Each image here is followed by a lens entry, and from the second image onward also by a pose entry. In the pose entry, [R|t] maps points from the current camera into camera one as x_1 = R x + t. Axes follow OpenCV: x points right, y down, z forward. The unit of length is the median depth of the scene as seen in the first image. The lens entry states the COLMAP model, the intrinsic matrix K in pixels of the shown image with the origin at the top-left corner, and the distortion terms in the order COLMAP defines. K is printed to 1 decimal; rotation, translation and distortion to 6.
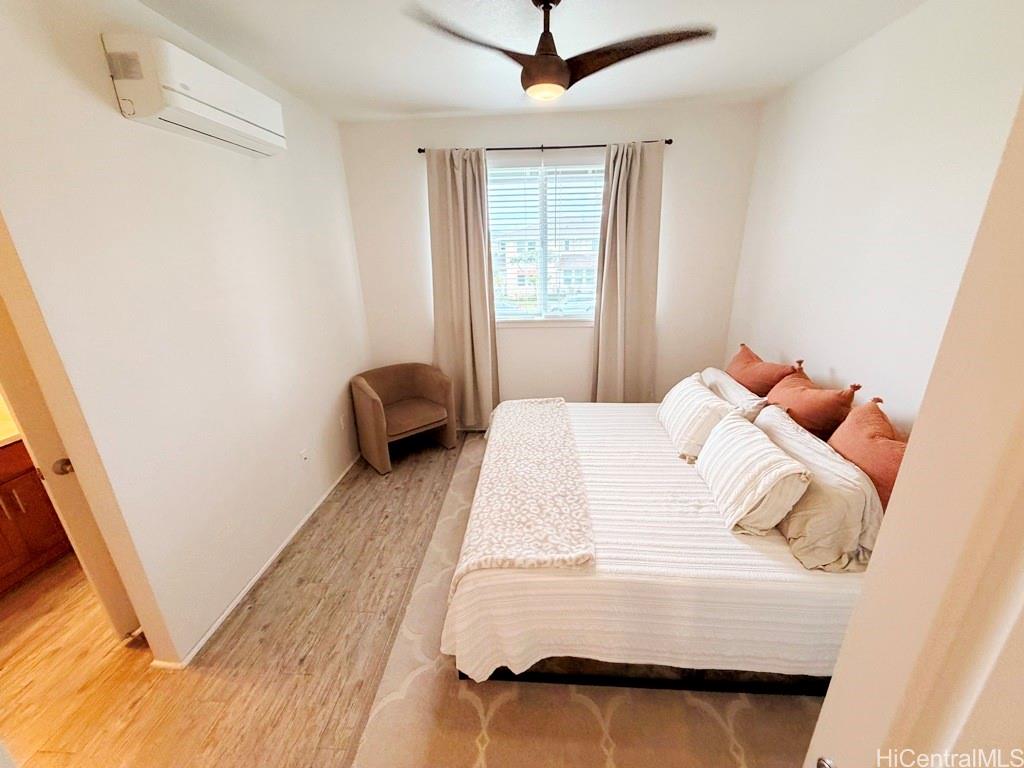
lens RADIAL K [[408.2, 0, 510.9], [0, 408.2, 385.9], [0, 0, 1]] dist [-0.001365, 0.000608]
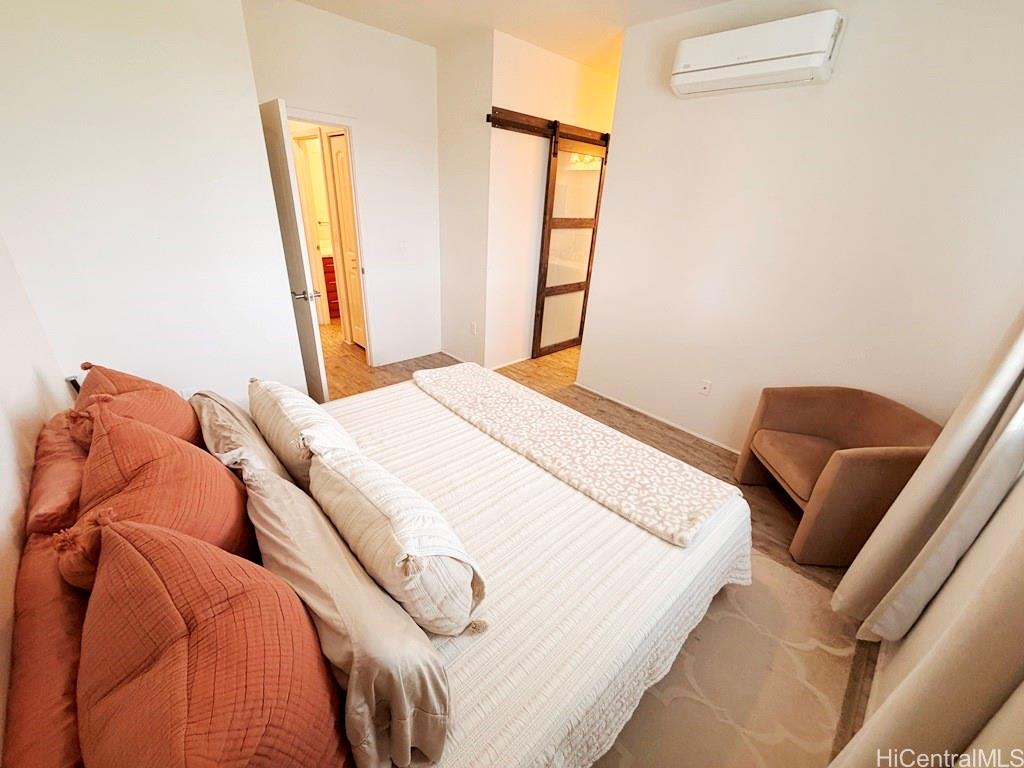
lens RADIAL K [[408.2, 0, 511.5], [0, 408.2, 383.9], [0, 0, 1]] dist [-0.001365, 0.000608]
pose [[-0.677421, 0.299268, -0.671967, 0.679953], [-0.276534, 0.742887, 0.609630, -0.415815], [0.681638, 0.598797, -0.420489, 1.303703]]
